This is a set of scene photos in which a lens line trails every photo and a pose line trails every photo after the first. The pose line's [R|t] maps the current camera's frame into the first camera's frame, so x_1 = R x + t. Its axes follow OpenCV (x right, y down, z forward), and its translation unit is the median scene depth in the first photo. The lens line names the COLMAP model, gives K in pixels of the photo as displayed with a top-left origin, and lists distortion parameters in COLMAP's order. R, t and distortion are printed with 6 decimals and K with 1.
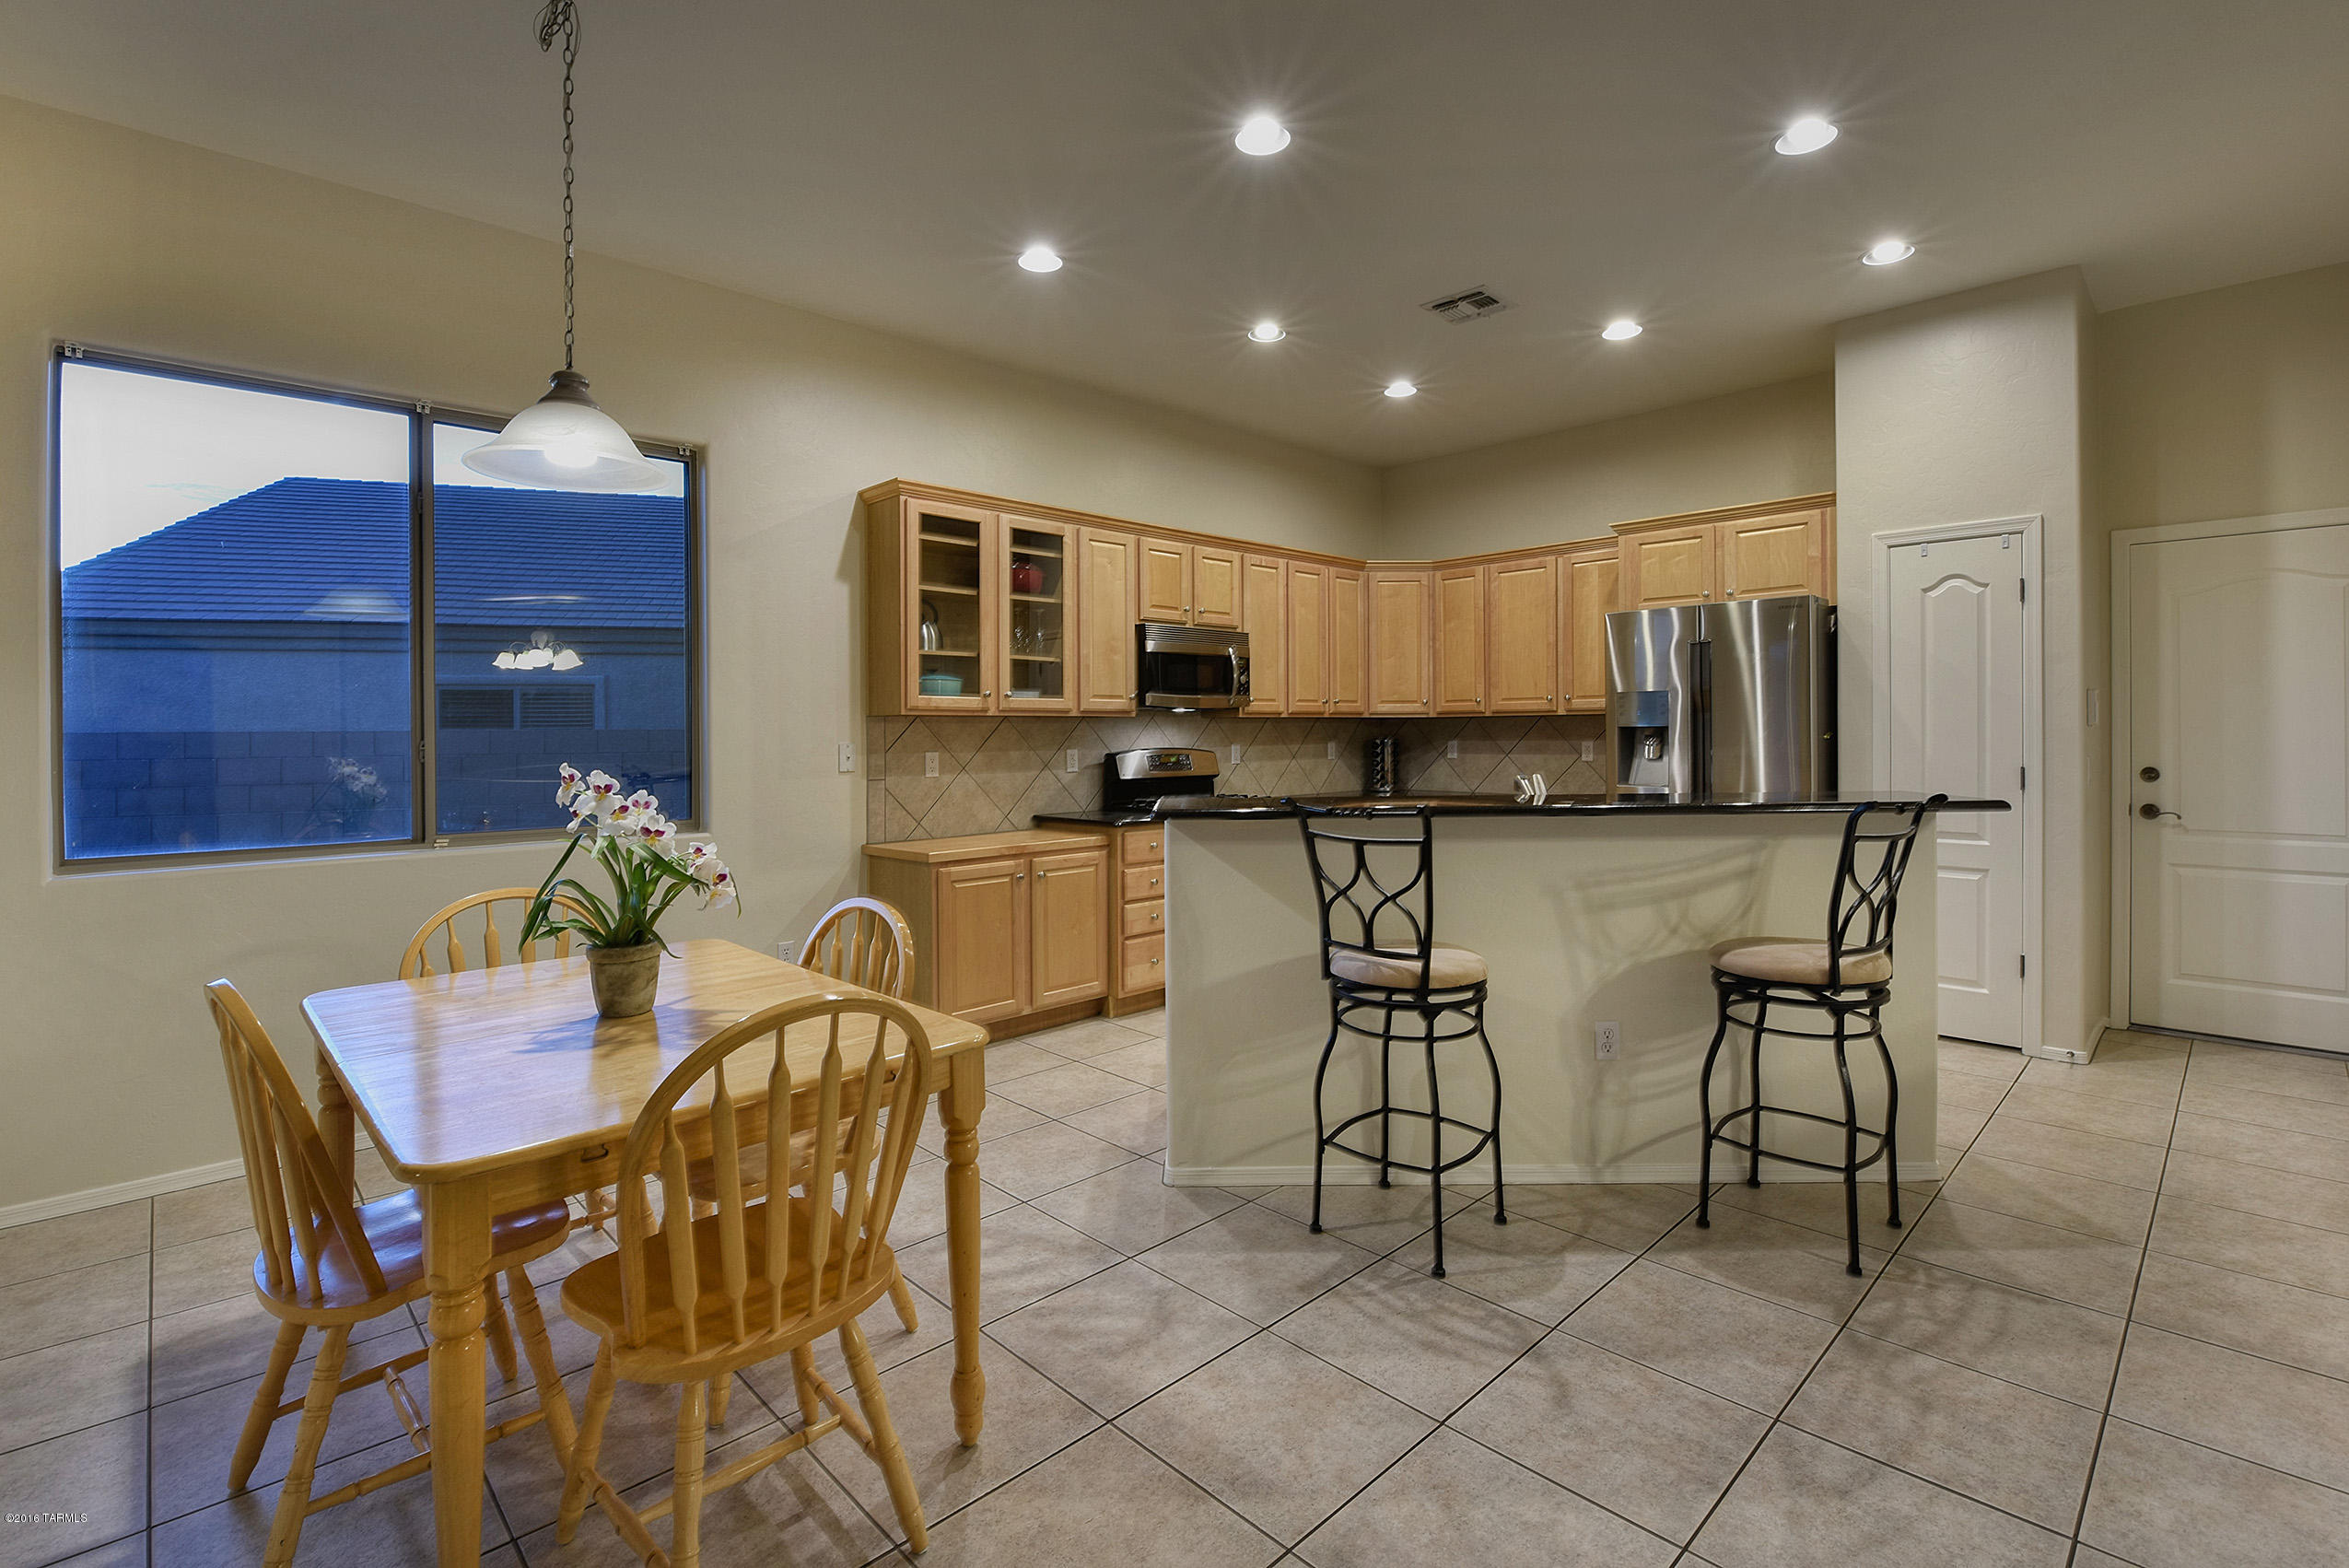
lens RADIAL K [[1069.5, 0, 1236.5], [0, 1069.5, 701.0], [0, 0, 1]] dist [-0.018660, 0.000033]
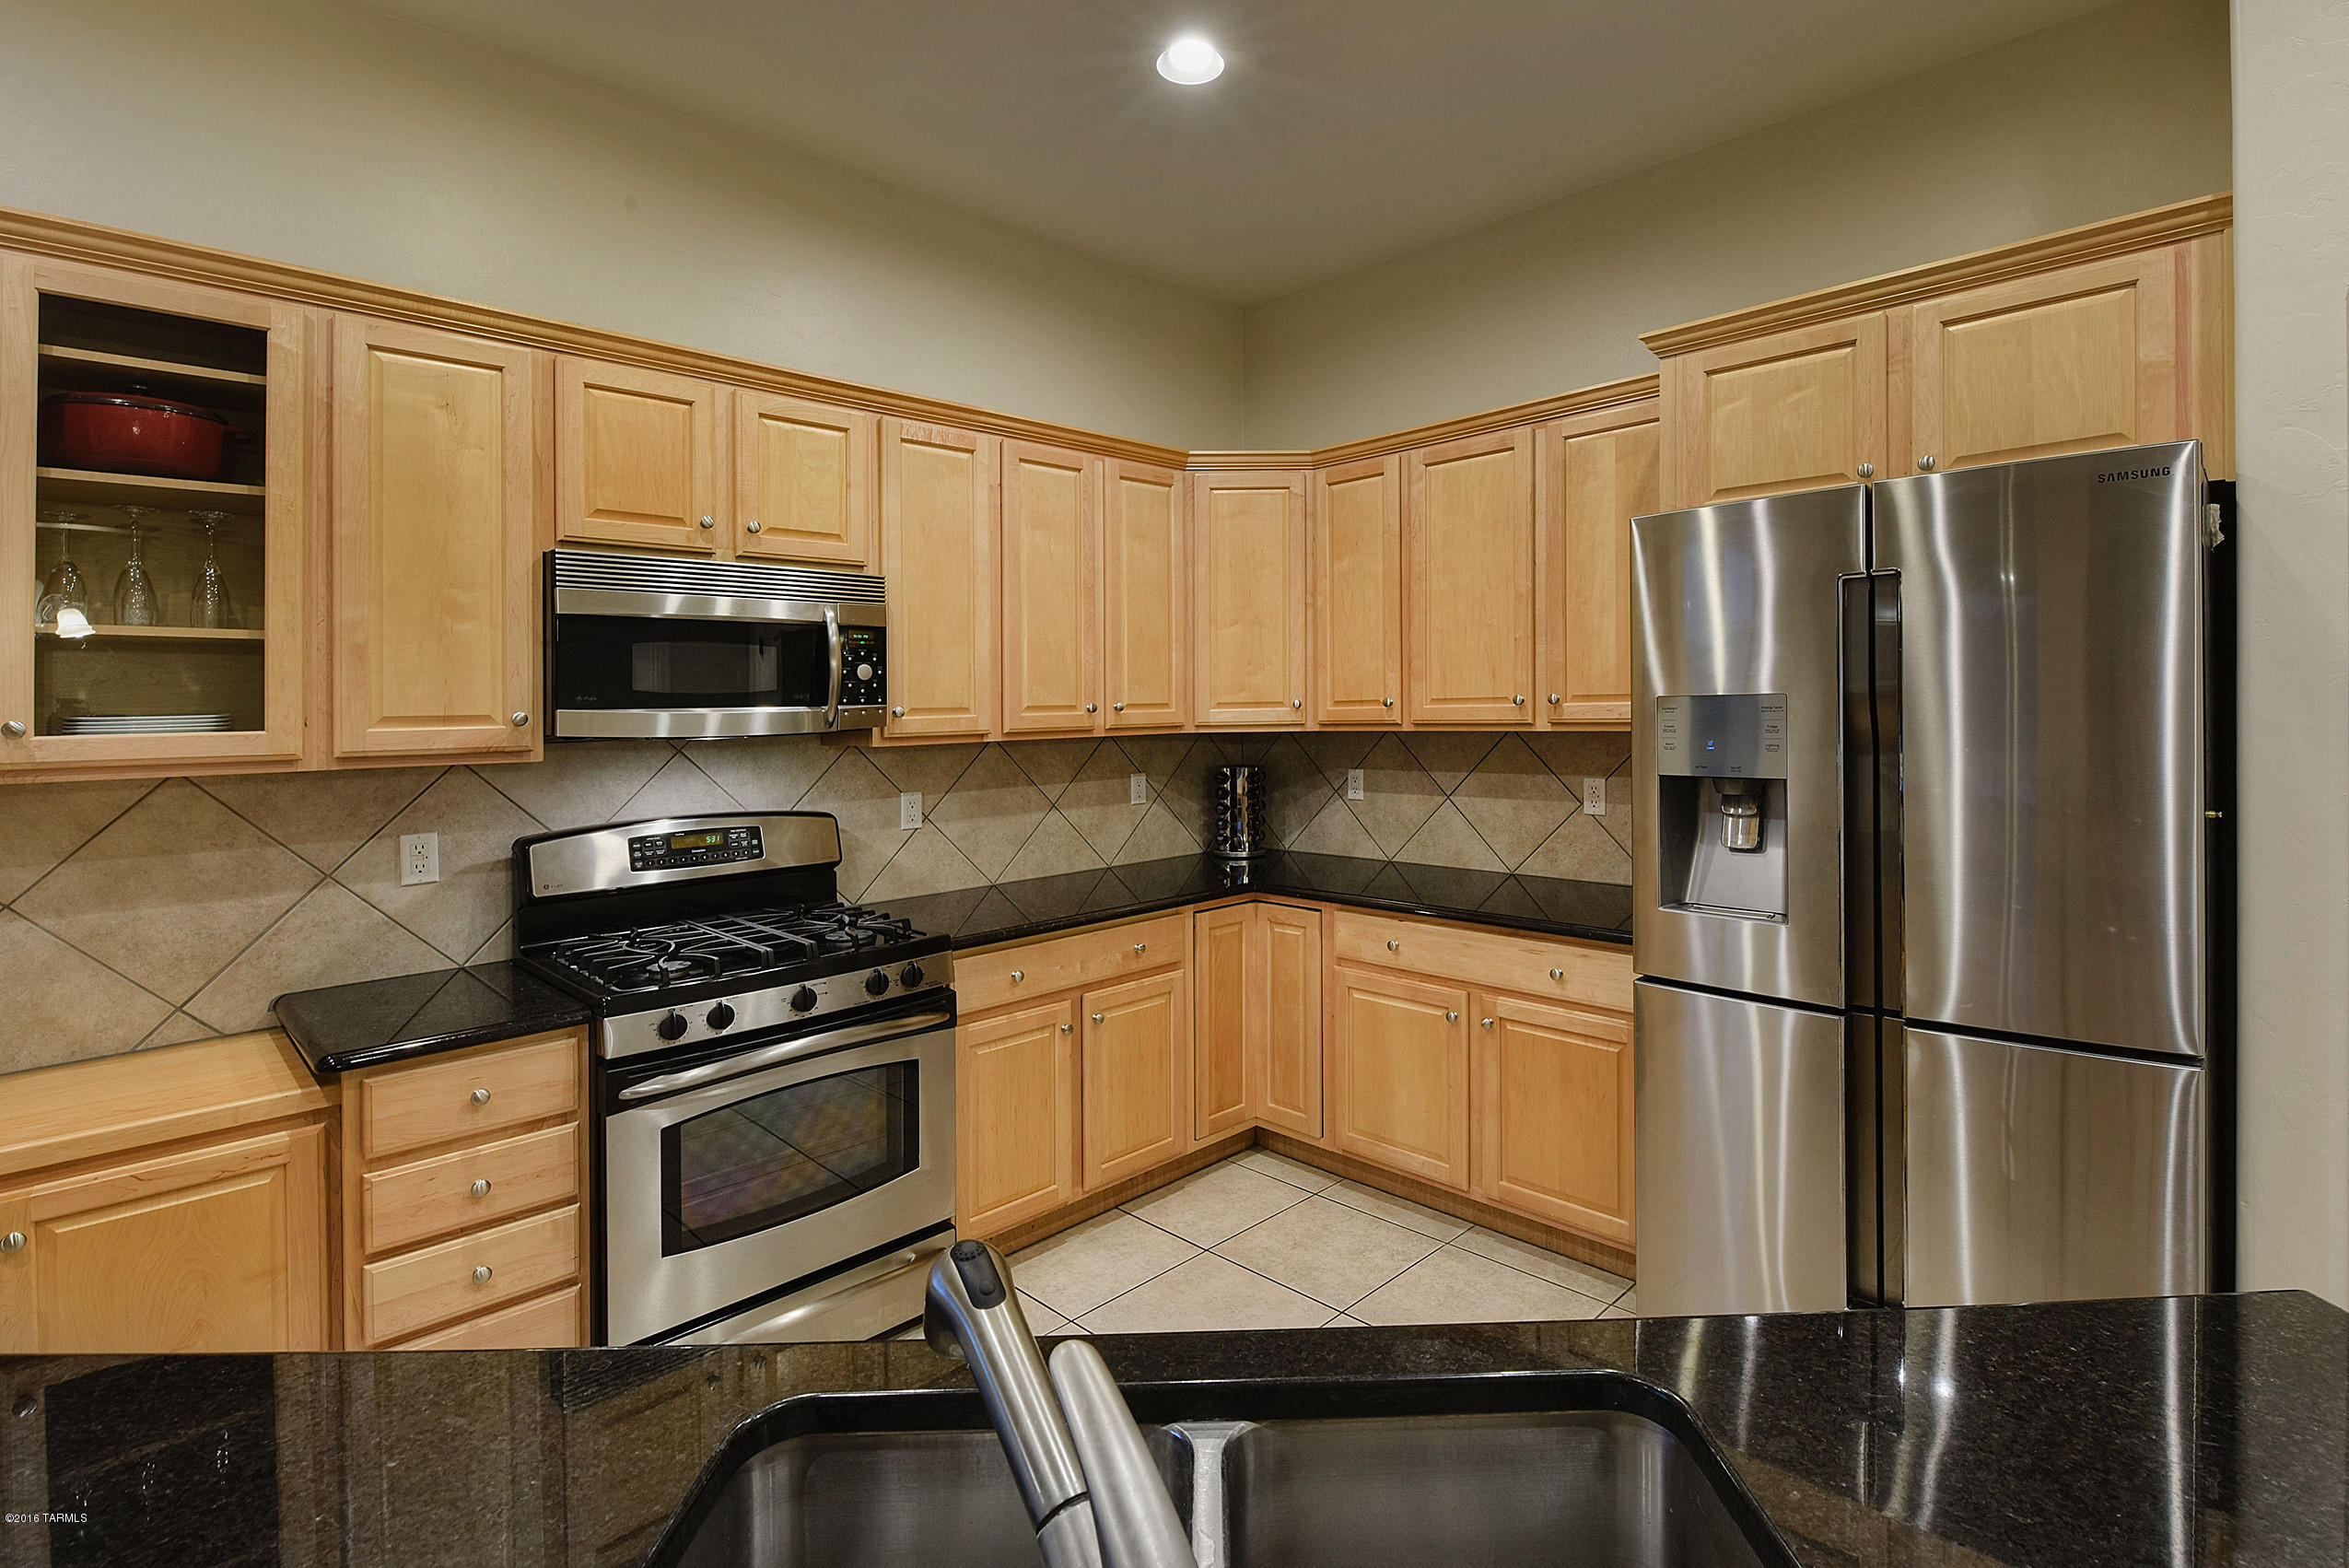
lens RADIAL K [[1048.8, 0, 1187.0], [0, 1048.8, 694.1], [0, 0, 1]] dist [0.000622, -0.012127]
pose [[0.998173, -0.006018, -0.060128, 0.217639], [0.007170, 0.999795, 0.018953, -0.022035], [0.060002, -0.019349, 0.998011, 0.644150]]
